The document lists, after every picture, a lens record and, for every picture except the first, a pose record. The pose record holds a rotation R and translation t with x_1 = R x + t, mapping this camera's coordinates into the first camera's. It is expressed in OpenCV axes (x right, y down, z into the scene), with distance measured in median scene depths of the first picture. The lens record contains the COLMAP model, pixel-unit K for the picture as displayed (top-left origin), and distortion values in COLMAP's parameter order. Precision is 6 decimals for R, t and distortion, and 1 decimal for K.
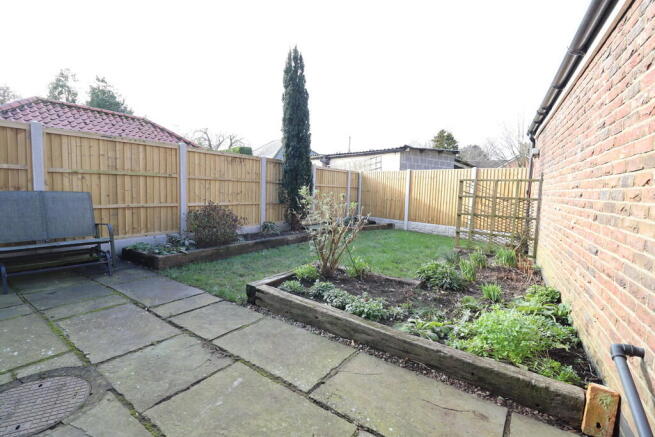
lens RADIAL K [[301.6, 0, 330.1], [0, 301.6, 213.1], [0, 0, 1]] dist [-0.014336, -0.007053]
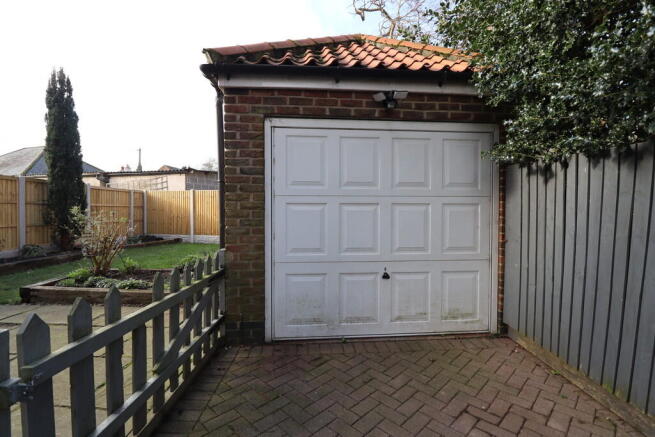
lens RADIAL K [[301.6, 0, 330.1], [0, 301.6, 213.1], [0, 0, 1]] dist [-0.014336, -0.007053]
pose [[0.813313, -0.036638, 0.580672, 0.027872], [0.069201, 0.997023, -0.034018, 0.025801], [-0.577697, 0.067851, 0.813426, -0.301355]]
